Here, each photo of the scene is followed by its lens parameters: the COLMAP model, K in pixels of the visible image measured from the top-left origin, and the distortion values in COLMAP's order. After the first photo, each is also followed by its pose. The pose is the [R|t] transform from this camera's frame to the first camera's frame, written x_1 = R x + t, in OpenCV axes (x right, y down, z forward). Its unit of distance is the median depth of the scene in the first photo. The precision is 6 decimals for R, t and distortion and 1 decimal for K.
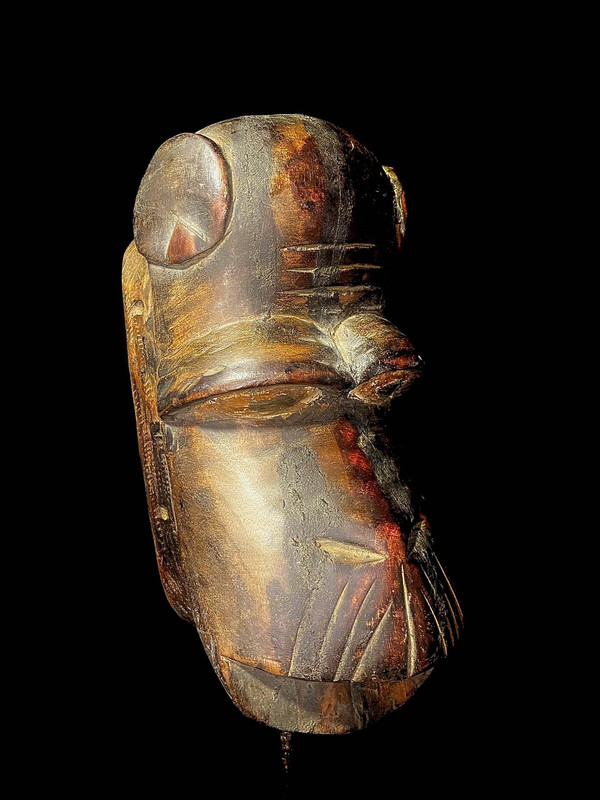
lens RADIAL K [[617.8, 0, 297.9], [0, 617.8, 399.8], [0, 0, 1]] dist [0.018524, -0.053548]
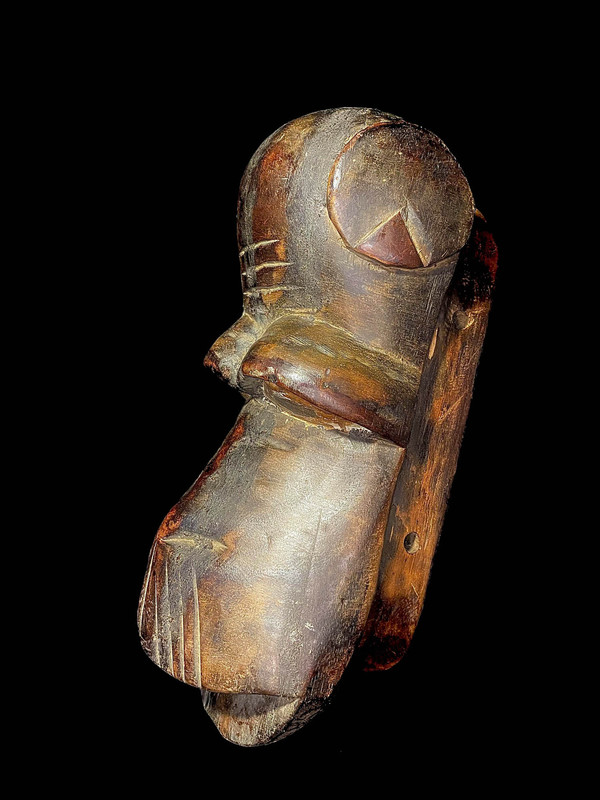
lens RADIAL K [[617.8, 0, 302.1], [0, 617.8, 399.7], [0, 0, 1]] dist [0.018524, -0.053548]
pose [[-0.106214, 0.148229, -0.983233, 1.112898], [-0.183493, 0.968922, 0.165893, -0.190280], [0.977266, 0.198037, -0.075714, 1.219201]]
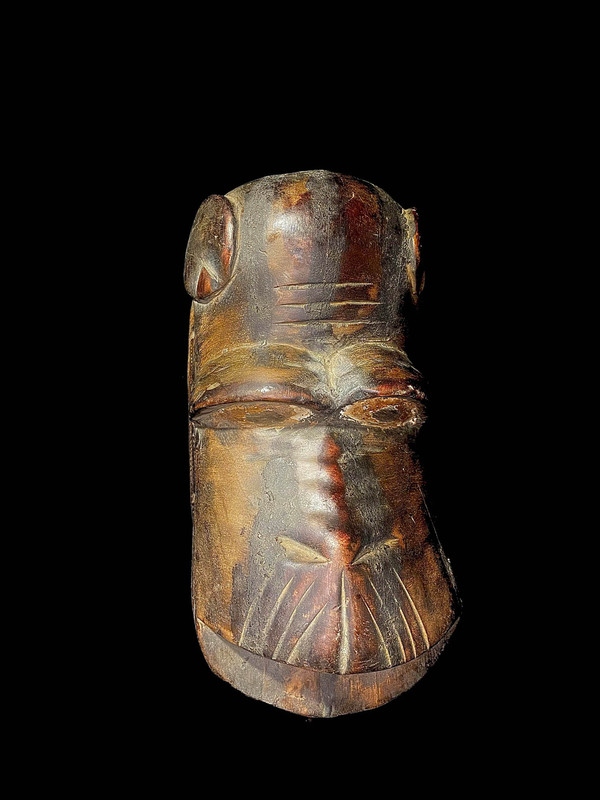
lens RADIAL K [[617.8, 0, 302.3], [0, 617.8, 403.0], [0, 0, 1]] dist [0.018524, -0.053548]
pose [[0.916571, 0.075507, -0.392678, 0.489951], [-0.085119, 0.996346, -0.007095, -0.018880], [0.390707, 0.039928, 0.919649, -0.061303]]
